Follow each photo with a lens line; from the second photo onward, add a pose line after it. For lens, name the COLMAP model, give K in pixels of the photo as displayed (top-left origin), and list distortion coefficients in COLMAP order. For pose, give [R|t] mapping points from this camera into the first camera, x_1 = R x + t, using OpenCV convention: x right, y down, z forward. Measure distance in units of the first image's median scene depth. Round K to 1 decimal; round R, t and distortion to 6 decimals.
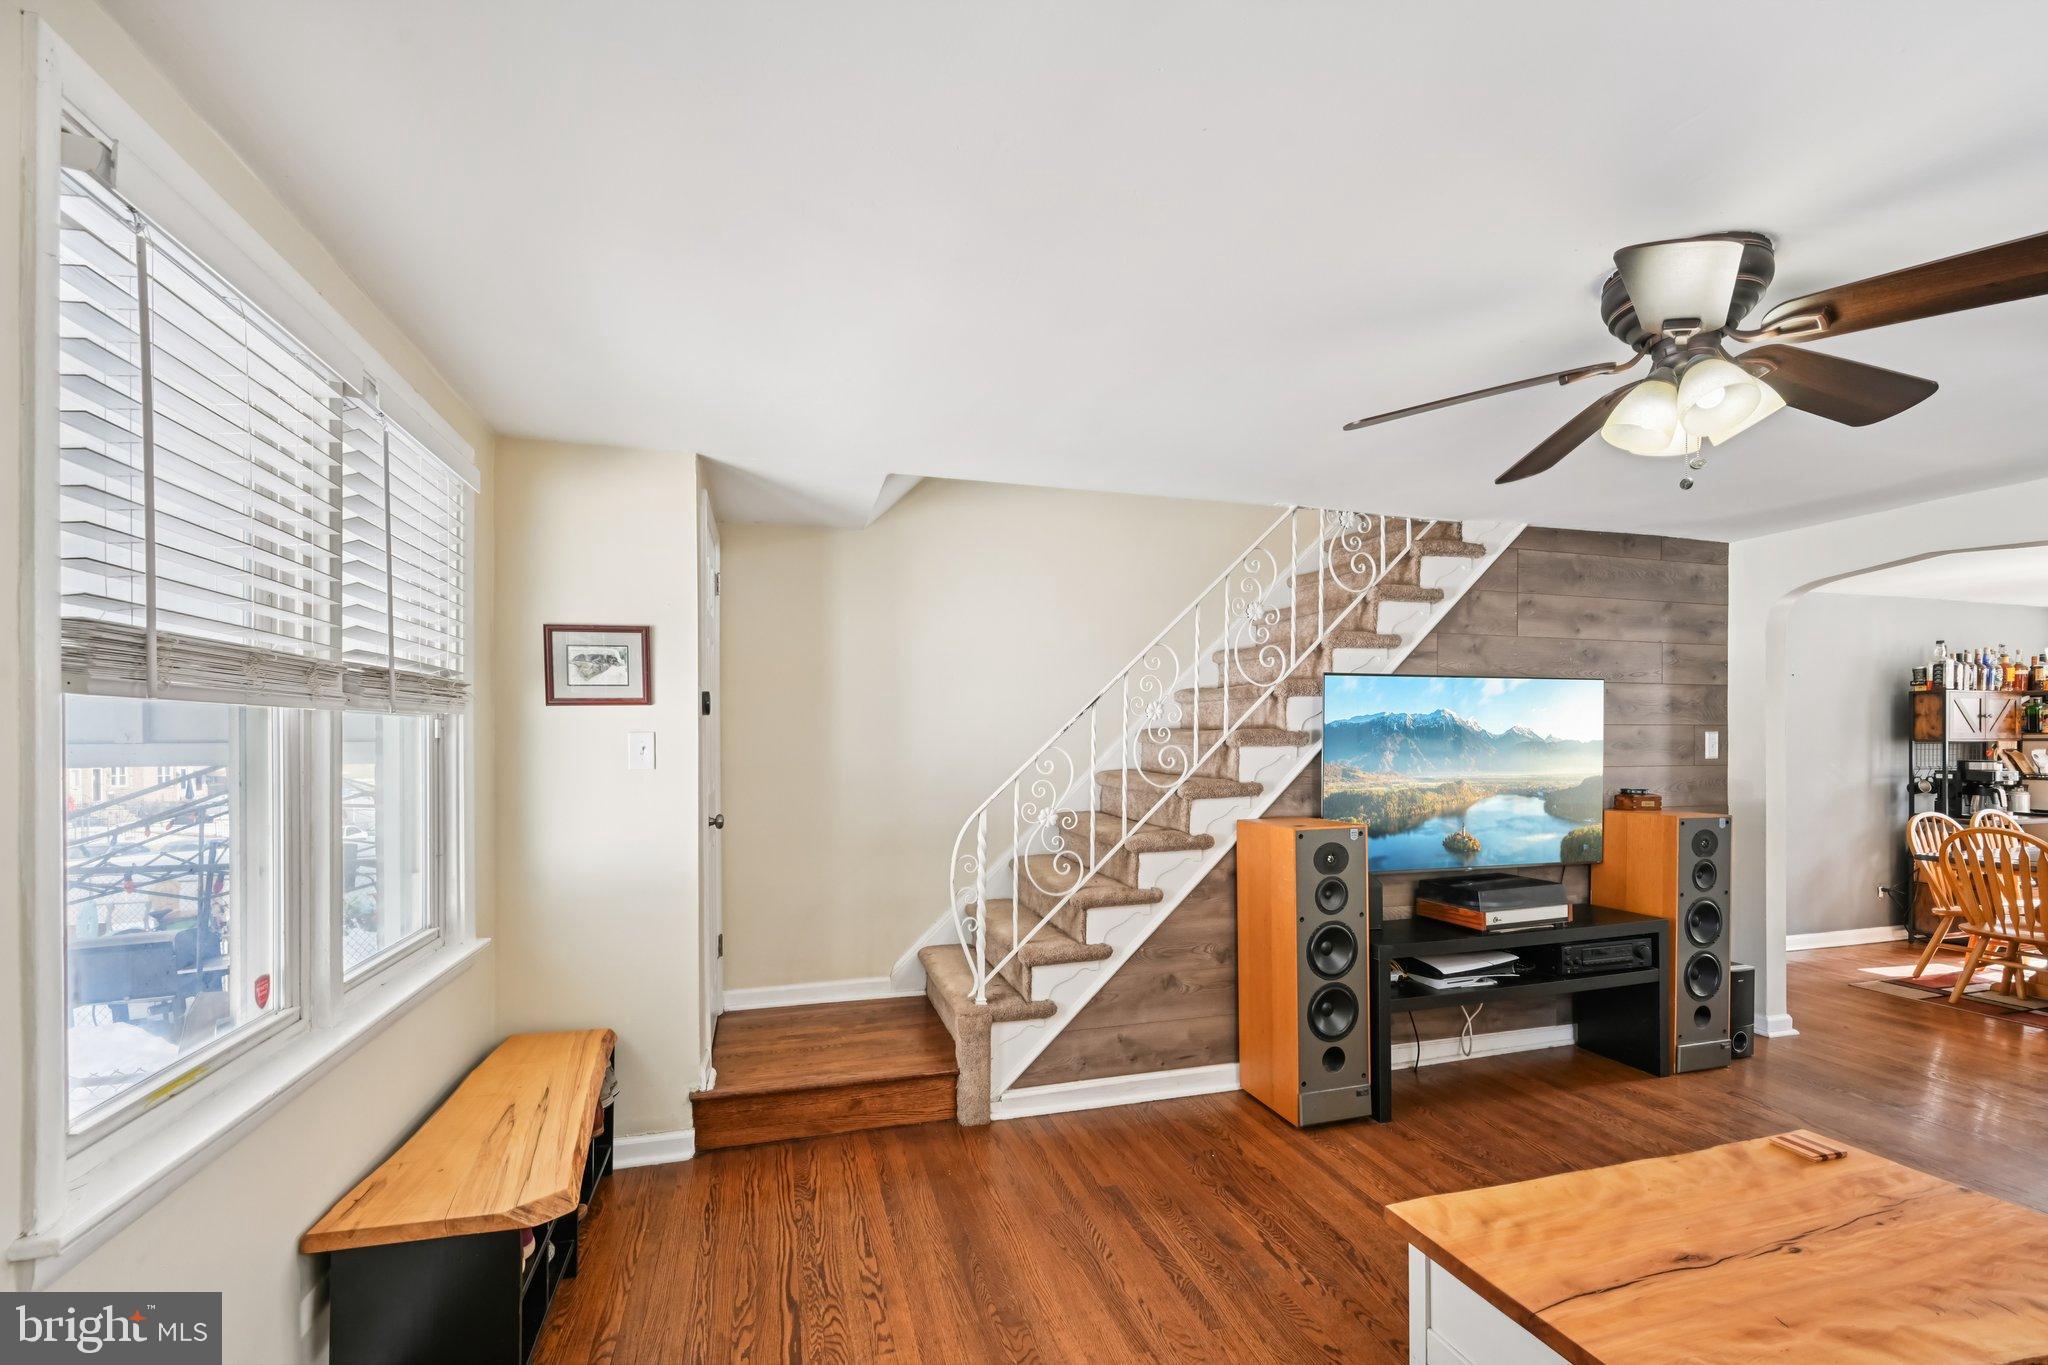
lens RADIAL K [[919.1, 0, 1038.9], [0, 919.1, 750.0], [0, 0, 1]] dist [-0.001583, 0.000405]
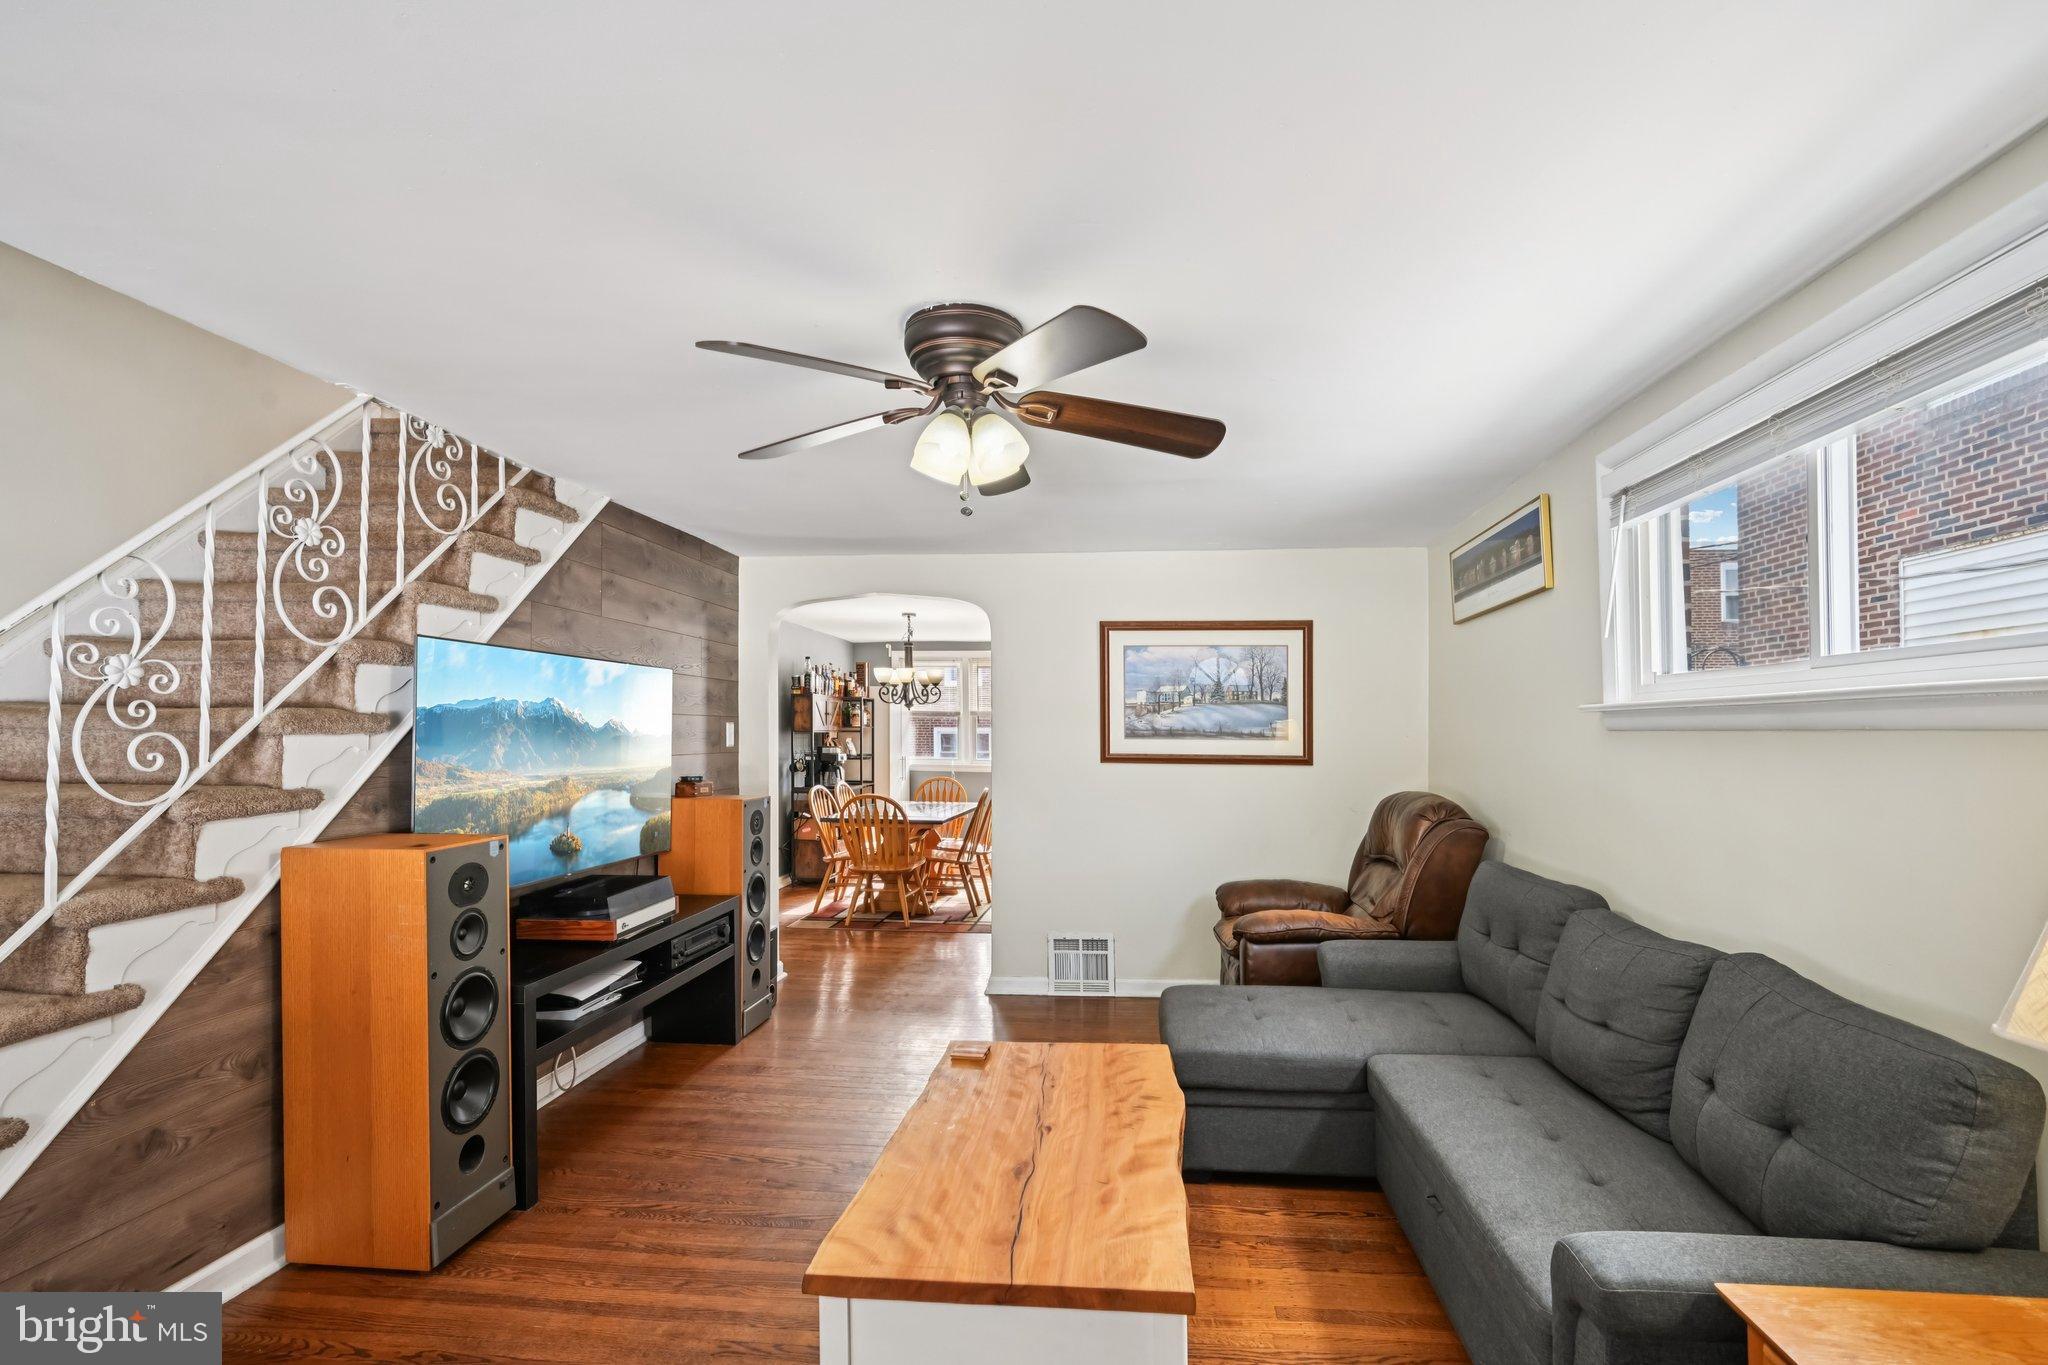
lens RADIAL K [[919.1, 0, 1058.9], [0, 919.1, 720.3], [0, 0, 1]] dist [-0.001583, 0.000405]
pose [[0.366874, 0.017268, 0.930110, -0.184751], [0.001525, 0.999815, -0.019164, -0.000350], [-0.930269, 0.008450, 0.366780, 0.252084]]
